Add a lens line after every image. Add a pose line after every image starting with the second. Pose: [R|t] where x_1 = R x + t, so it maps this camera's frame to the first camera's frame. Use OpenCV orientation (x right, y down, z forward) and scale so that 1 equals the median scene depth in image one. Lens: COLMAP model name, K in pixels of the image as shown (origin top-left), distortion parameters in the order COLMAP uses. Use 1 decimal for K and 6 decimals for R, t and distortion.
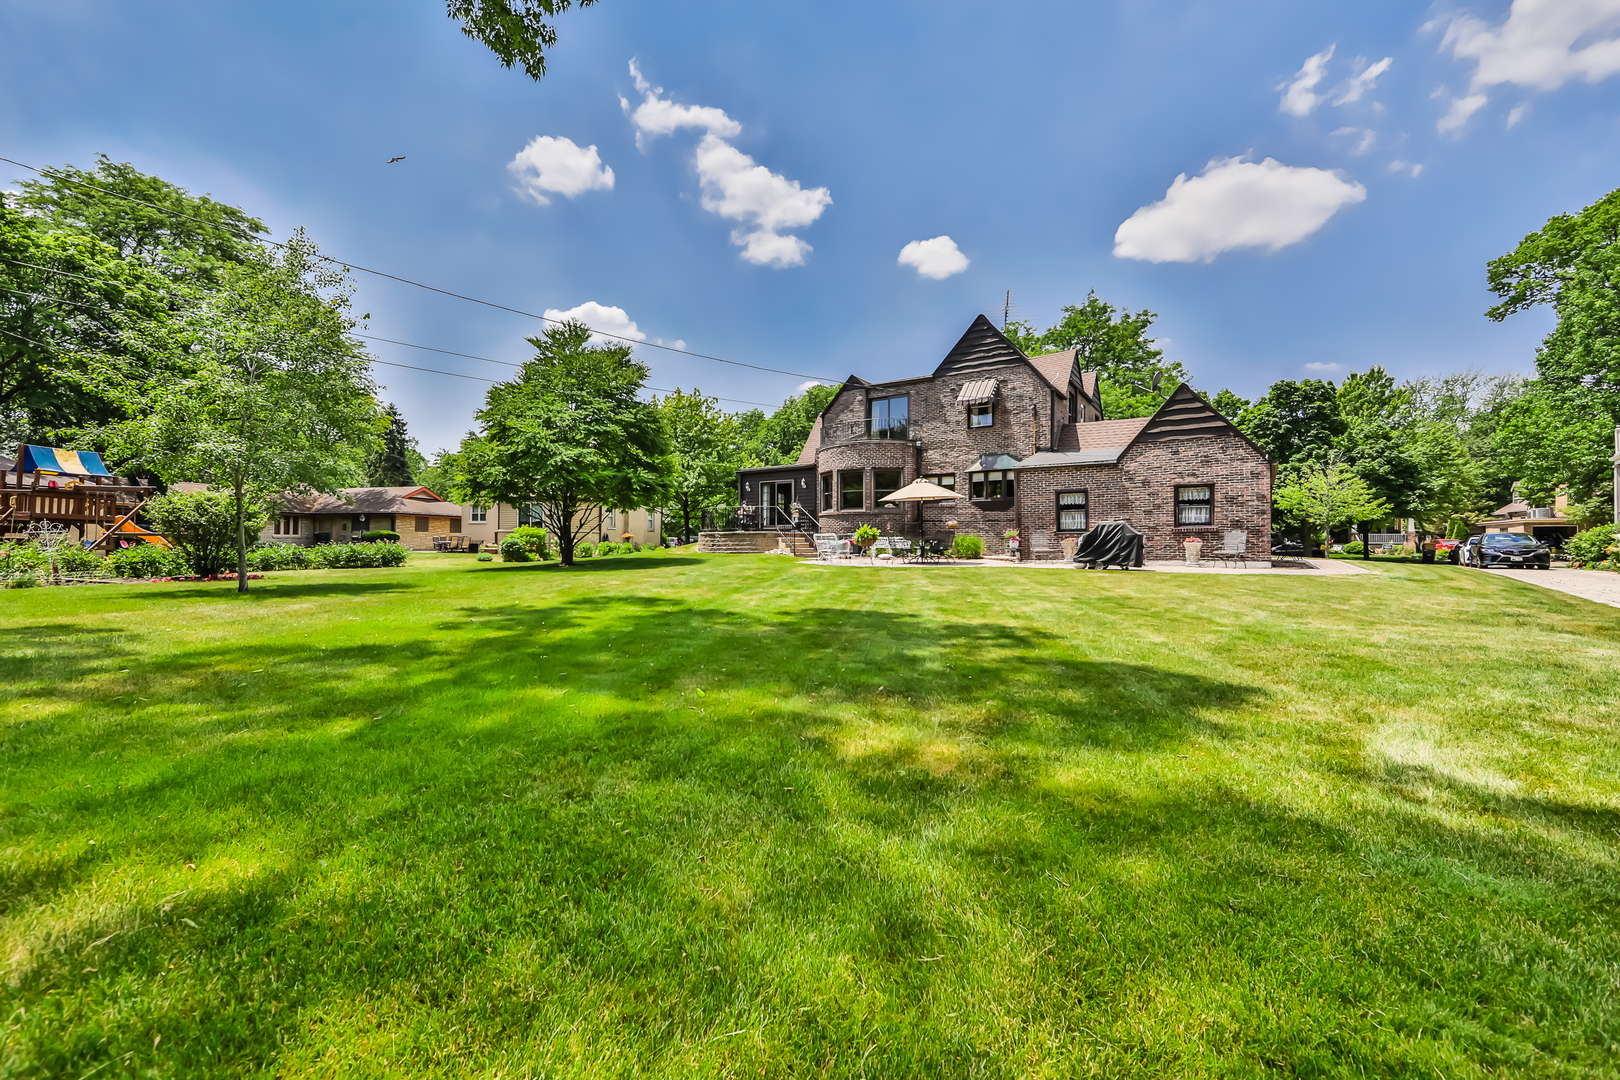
lens RADIAL K [[648.3, 0, 798.8], [0, 648.3, 538.6], [0, 0, 1]] dist [-0.009280, 0.000577]
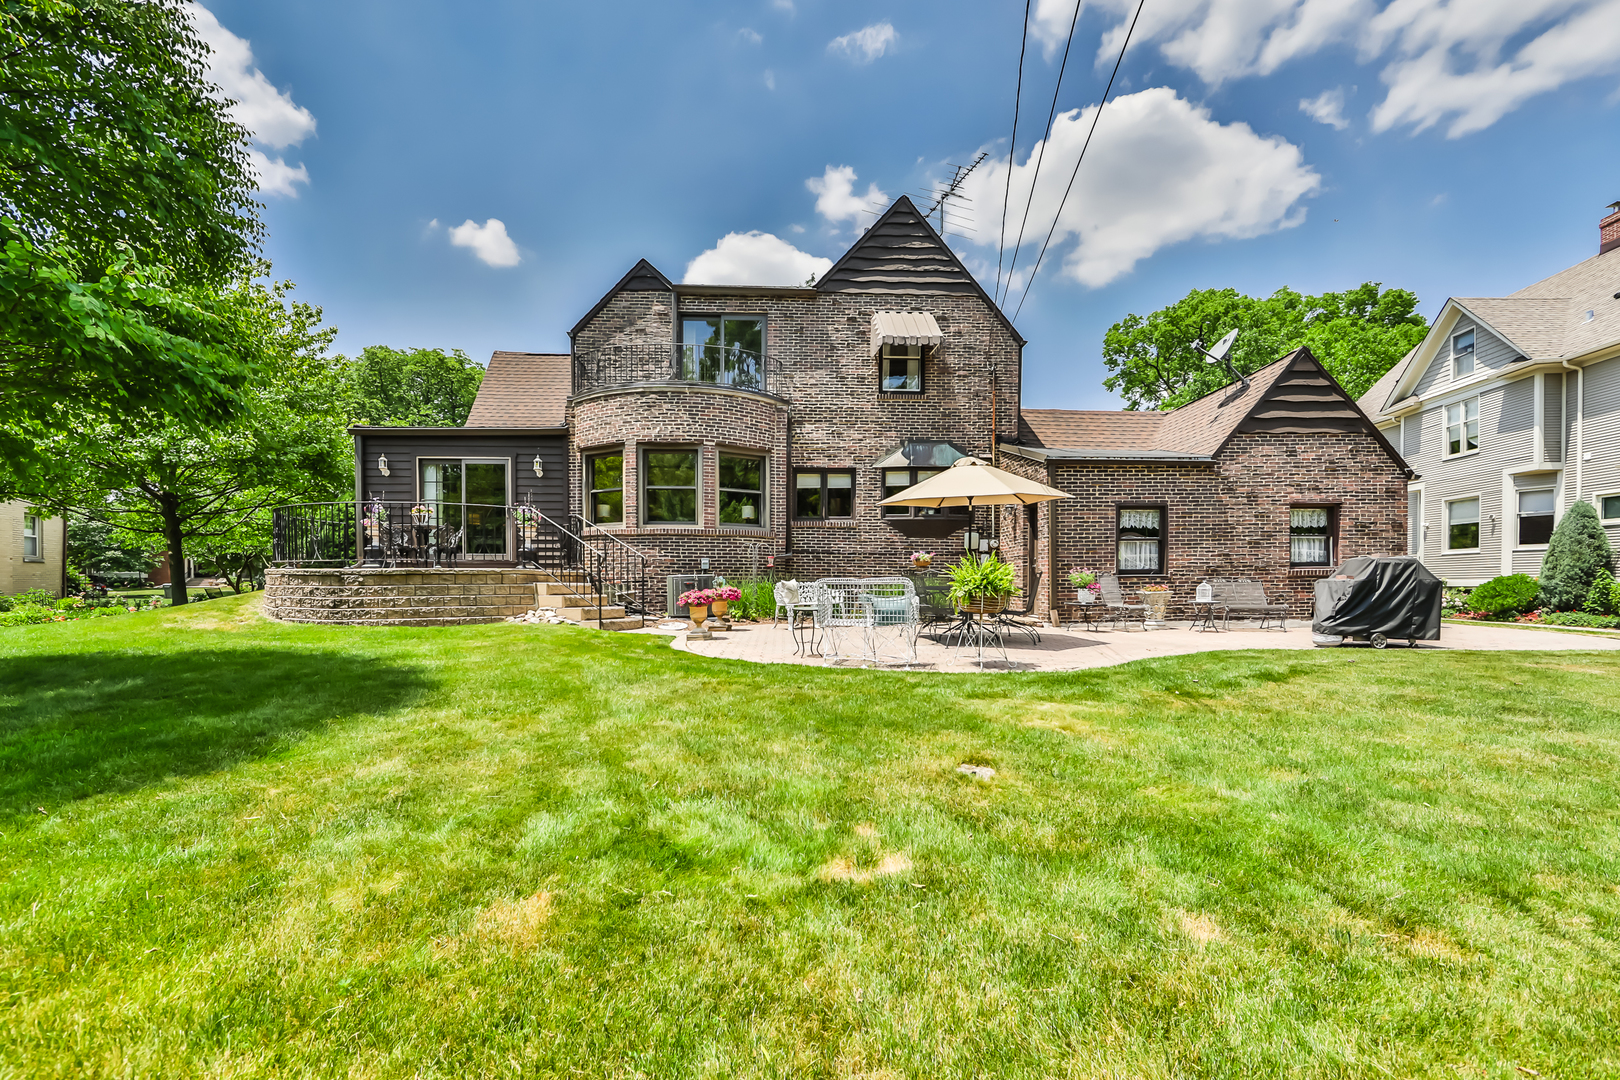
lens RADIAL K [[677.8, 0, 786.3], [0, 677.8, 584.5], [0, 0, 1]] dist [-0.000592, 0.000067]
pose [[0.791239, -0.004955, 0.611487, -0.175940], [-0.001913, 0.999942, 0.010579, -0.005869], [-0.611504, -0.009541, 0.791184, 0.589977]]
